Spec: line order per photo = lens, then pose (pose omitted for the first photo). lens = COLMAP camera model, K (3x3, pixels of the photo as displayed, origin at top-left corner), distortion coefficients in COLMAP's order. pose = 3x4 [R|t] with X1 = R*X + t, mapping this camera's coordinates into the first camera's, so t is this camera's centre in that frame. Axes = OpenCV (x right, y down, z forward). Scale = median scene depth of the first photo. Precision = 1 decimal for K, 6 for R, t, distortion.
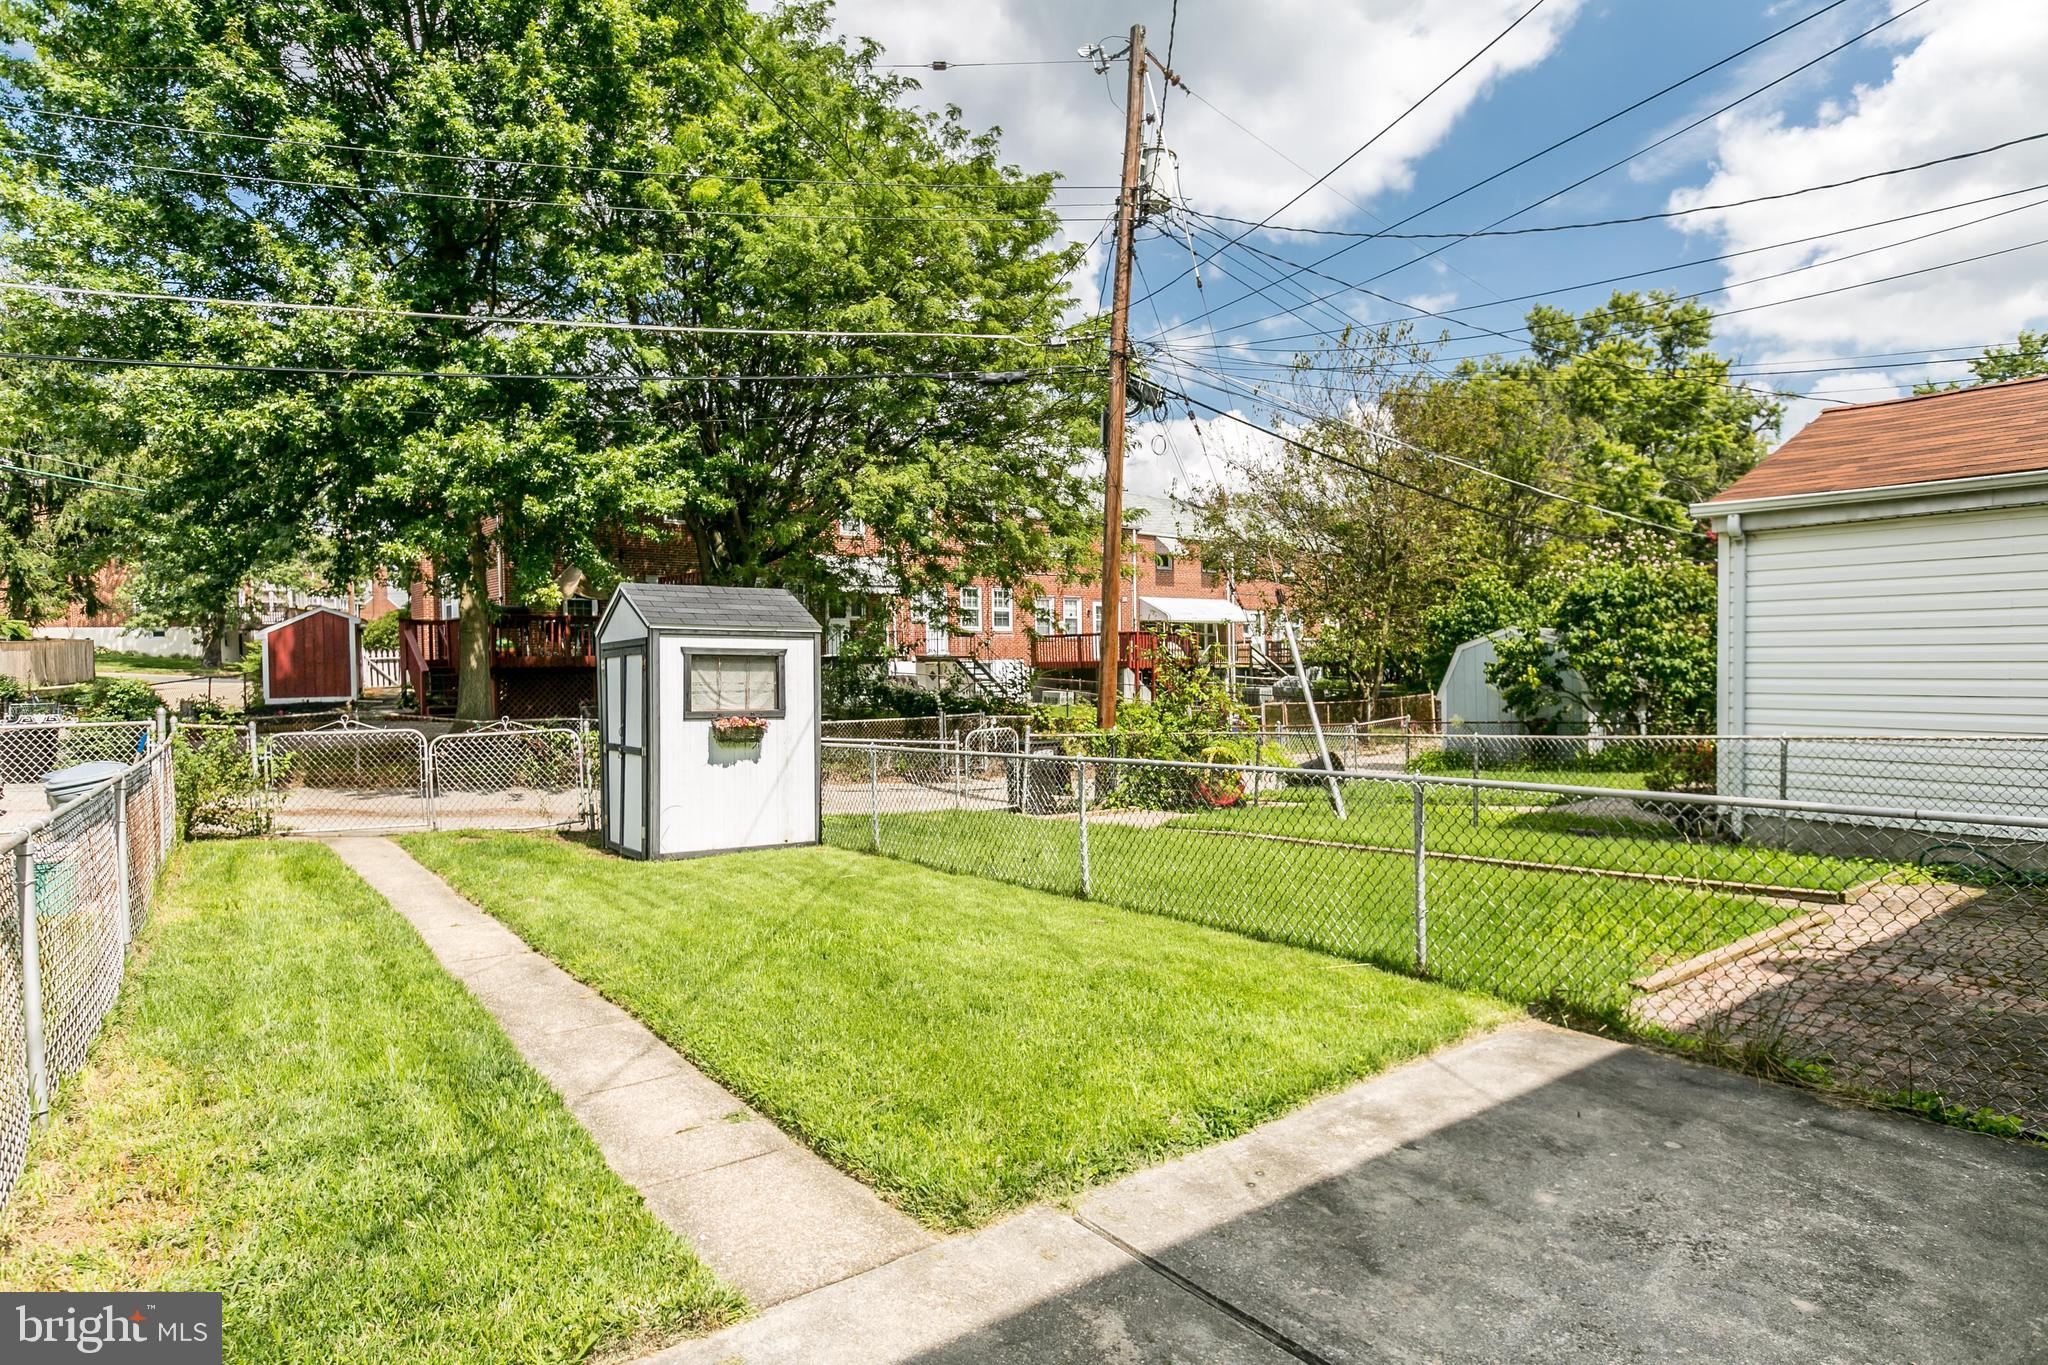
lens RADIAL K [[1131.9, 0, 1016.0], [0, 1131.9, 682.6], [0, 0, 1]] dist [0.000021, 0.000139]
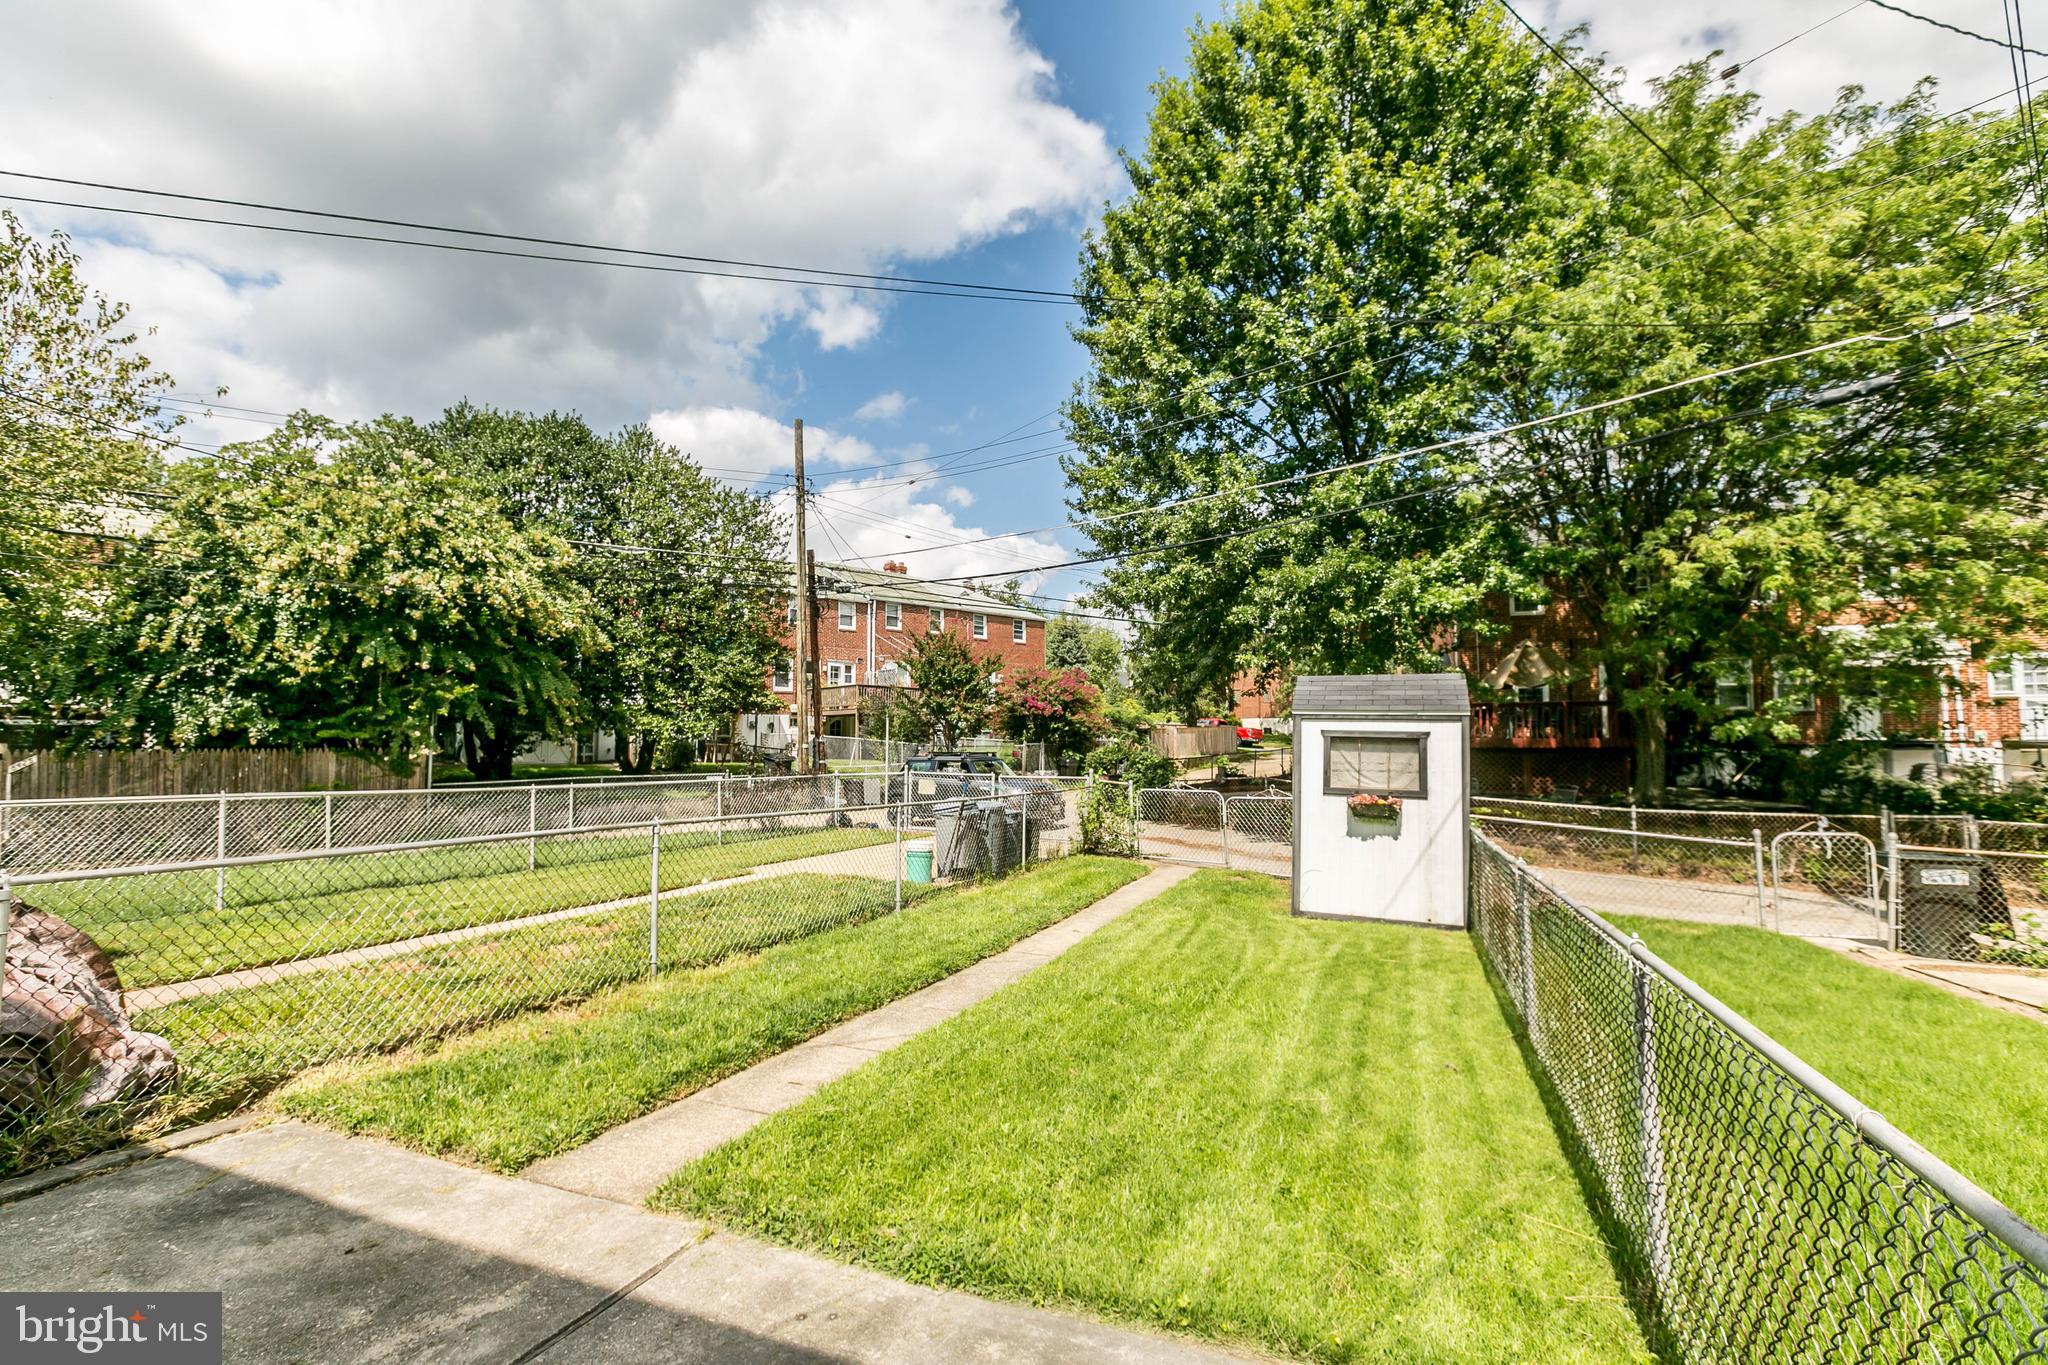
lens RADIAL K [[918.2, 0, 1024.7], [0, 918.2, 681.0], [0, 0, 1]] dist [0.005469, -0.002998]
pose [[0.517866, -0.048452, -0.854089, 0.334605], [-0.025004, 0.997111, -0.071726, -0.006690], [0.855096, 0.058500, 0.515158, 0.258172]]
